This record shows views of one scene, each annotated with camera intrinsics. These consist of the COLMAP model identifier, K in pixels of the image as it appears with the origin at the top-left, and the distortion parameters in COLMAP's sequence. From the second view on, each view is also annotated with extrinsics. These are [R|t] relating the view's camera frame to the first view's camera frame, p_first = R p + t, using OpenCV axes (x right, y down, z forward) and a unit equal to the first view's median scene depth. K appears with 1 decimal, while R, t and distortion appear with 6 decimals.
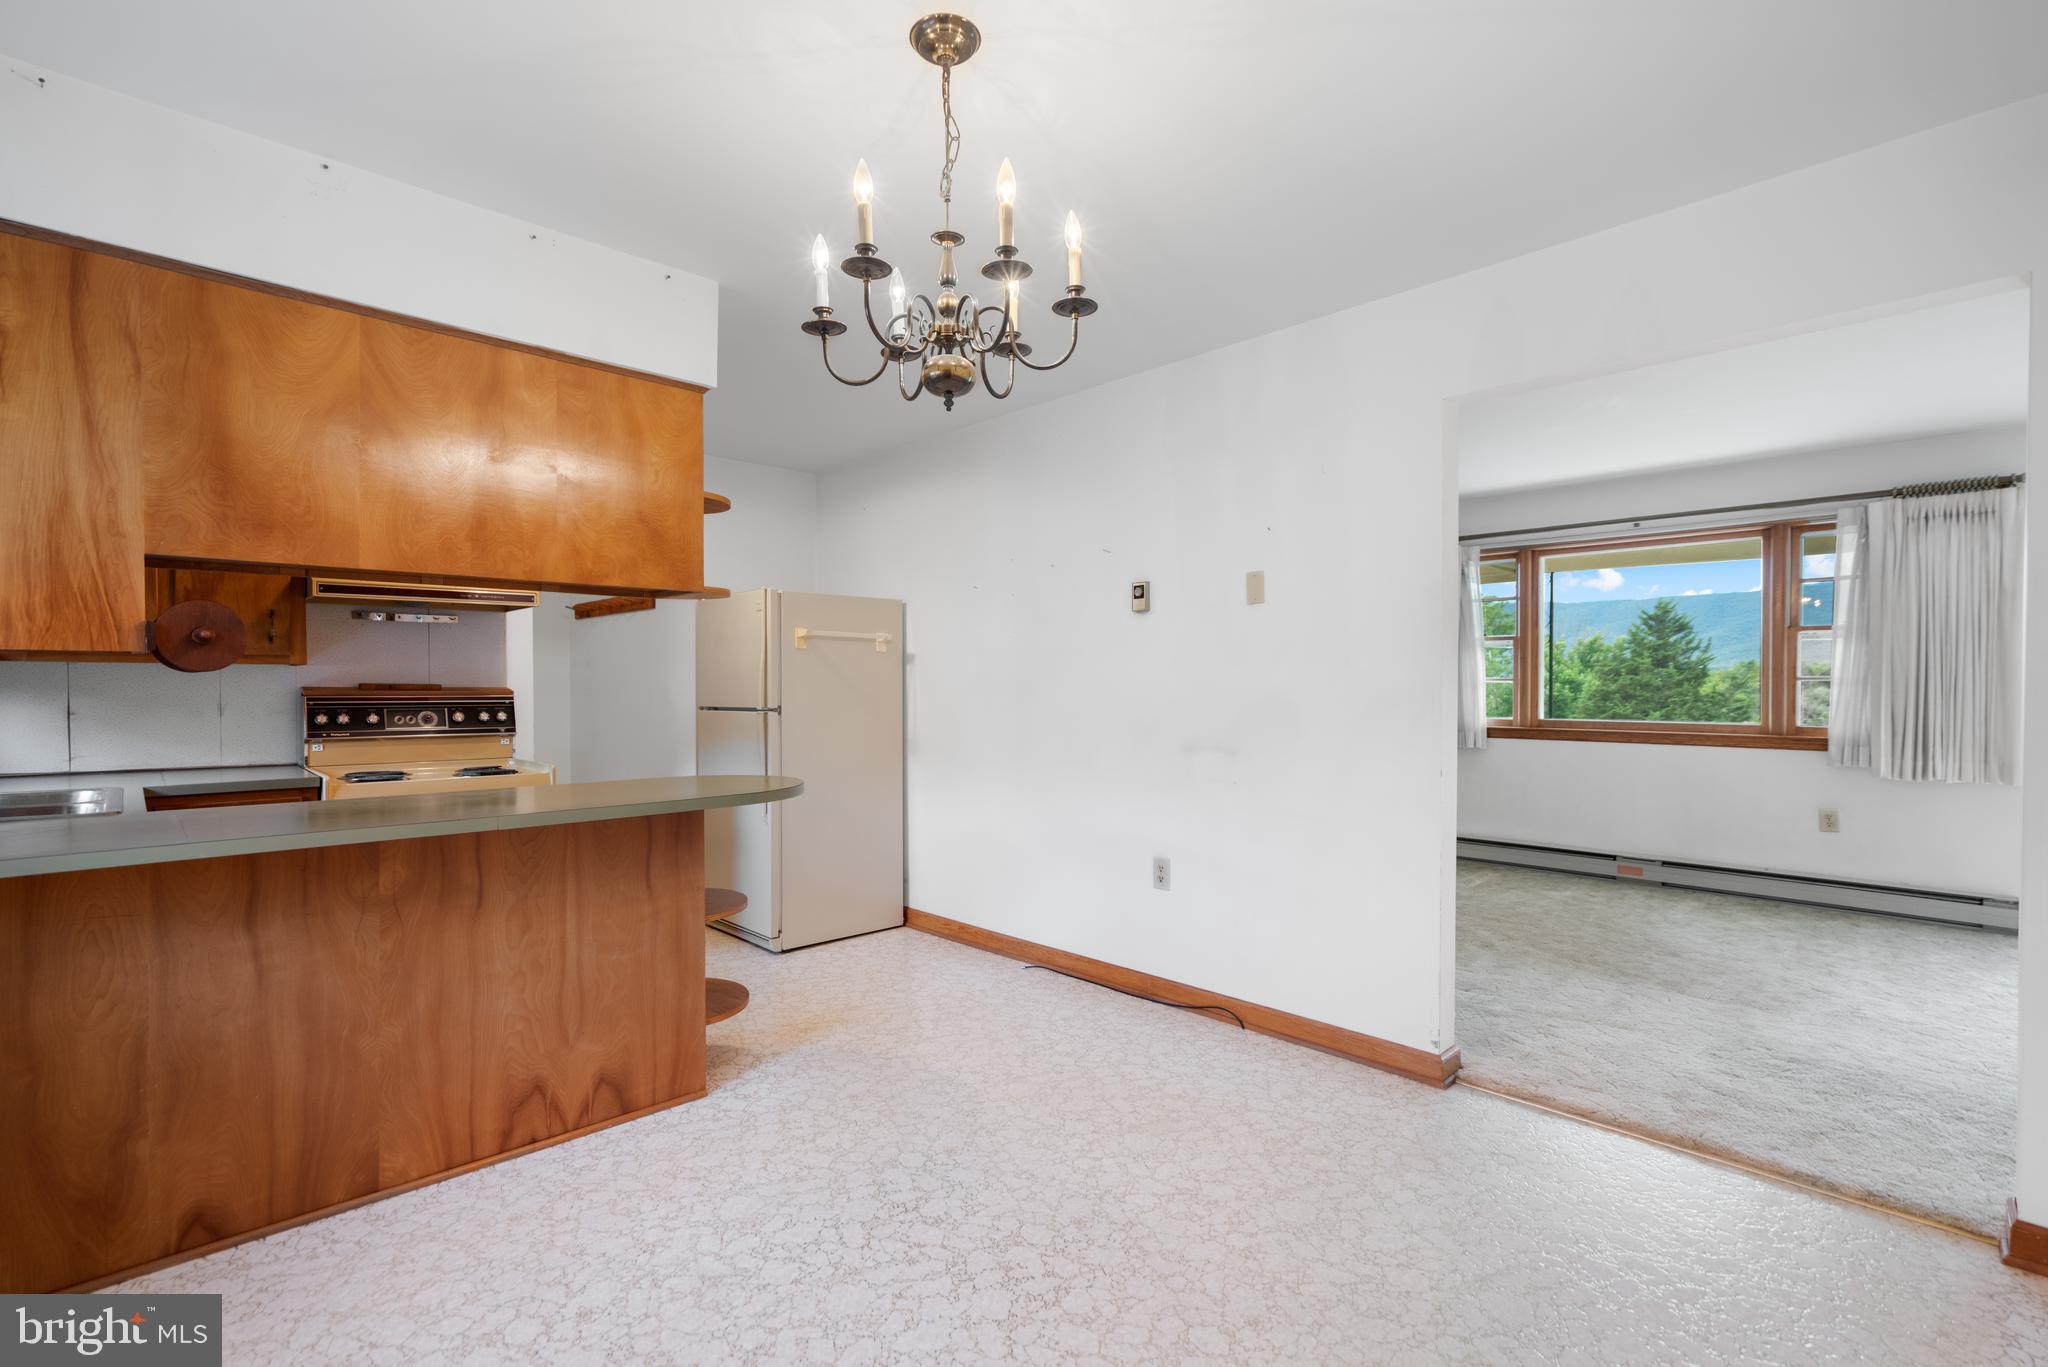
lens RADIAL K [[954.3, 0, 1015.0], [0, 954.3, 697.6], [0, 0, 1]] dist [0.003316, 0.001916]
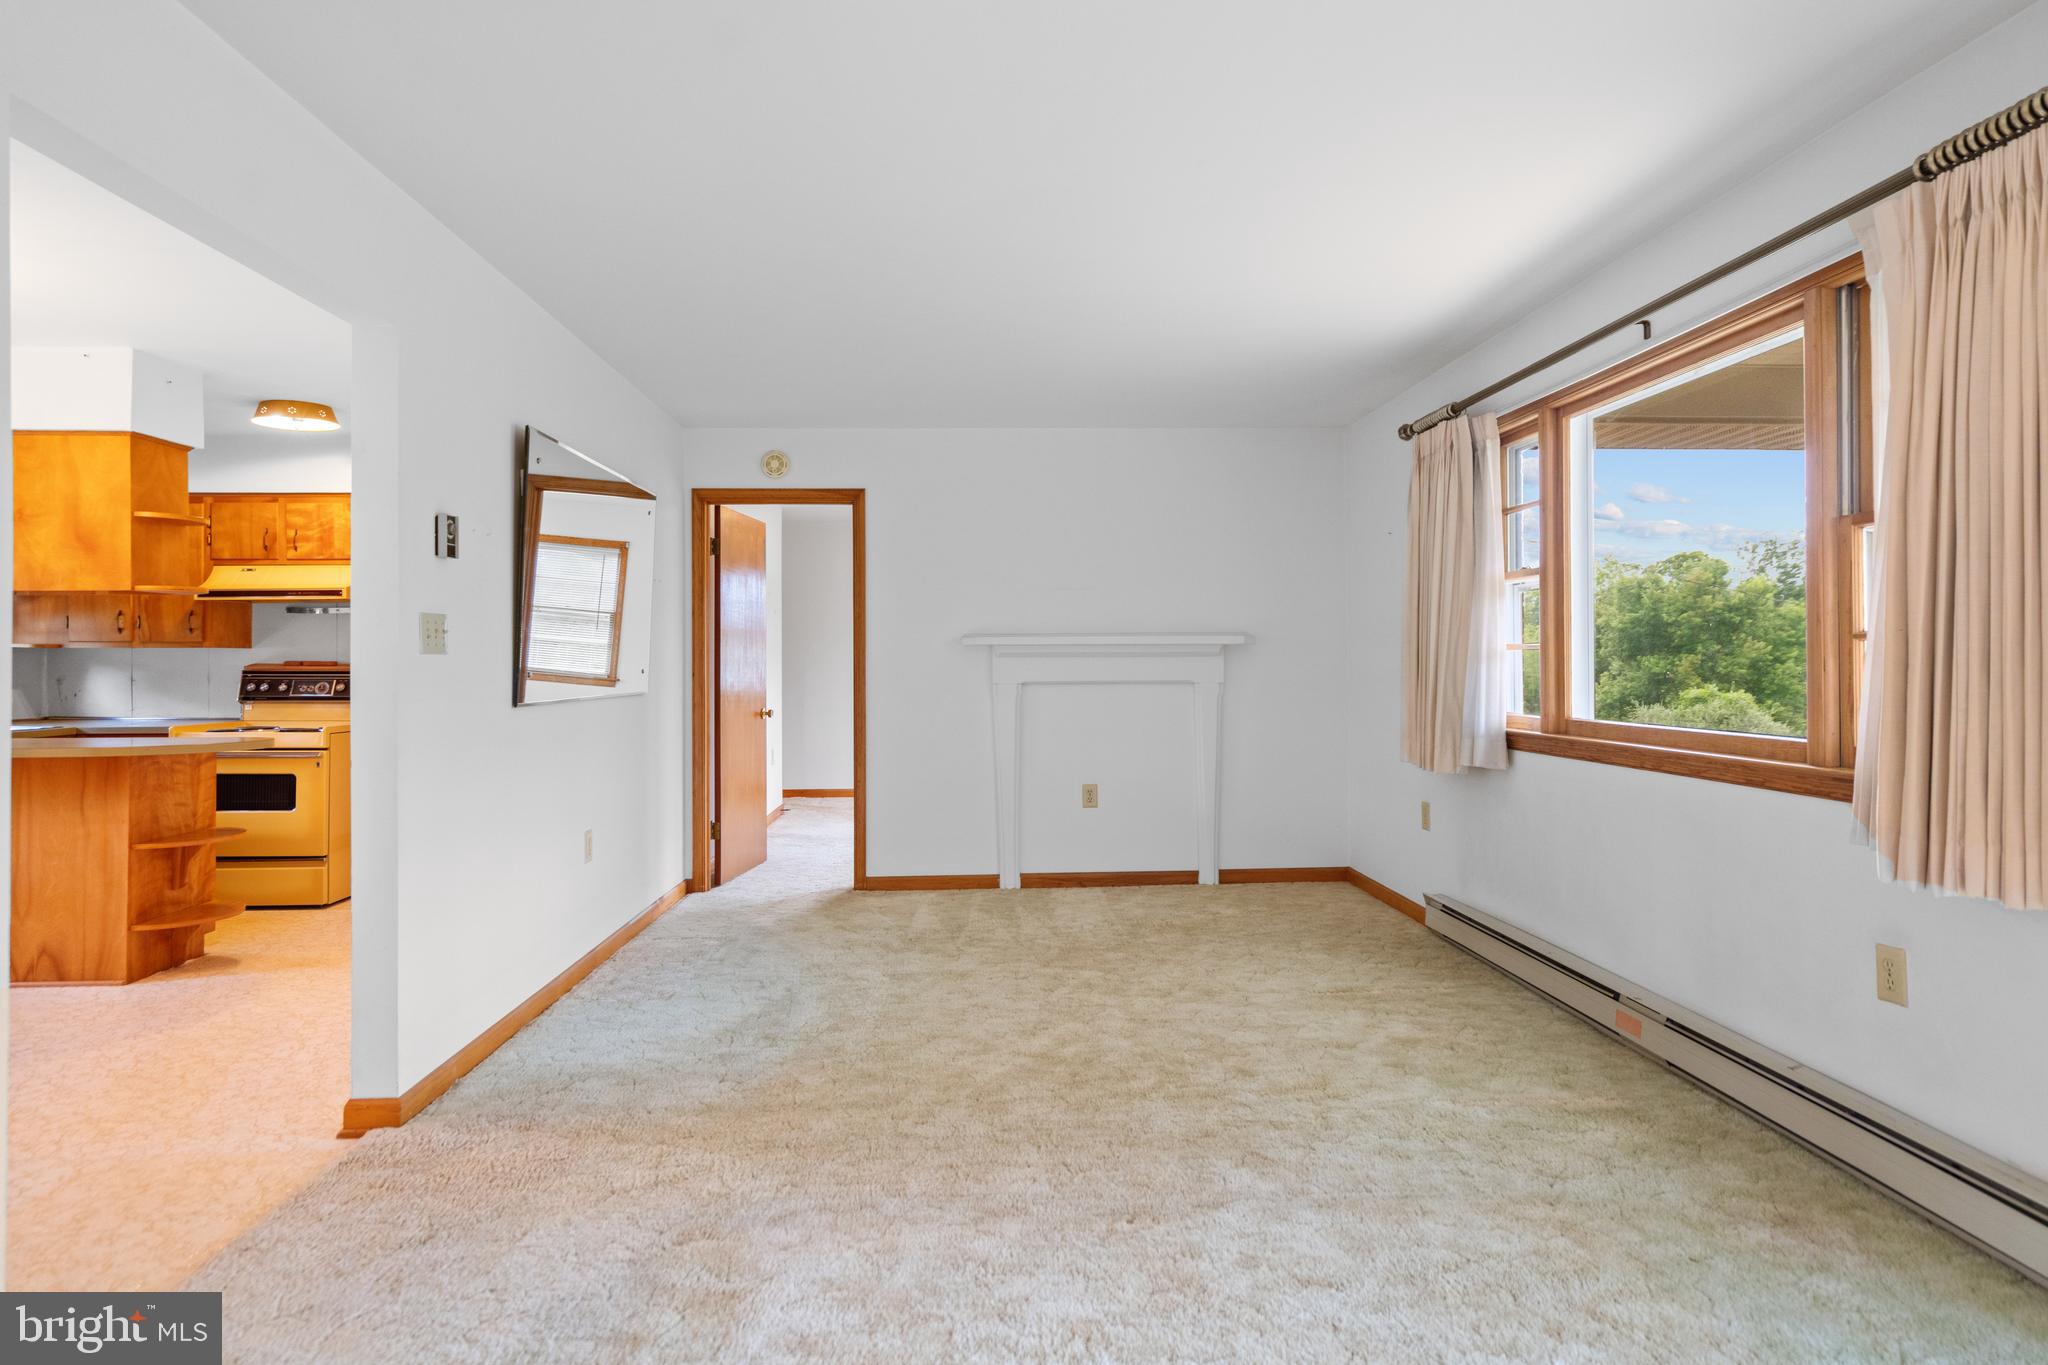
lens RADIAL K [[1172.8, 0, 1022.5], [0, 1172.8, 665.6], [0, 0, 1]] dist [0.004595, 0.003430]
pose [[0.736167, -0.001000, -0.676799, 1.256504], [-0.004128, 0.999974, -0.005967, -0.003394], [0.676787, 0.007186, 0.736144, 0.505860]]
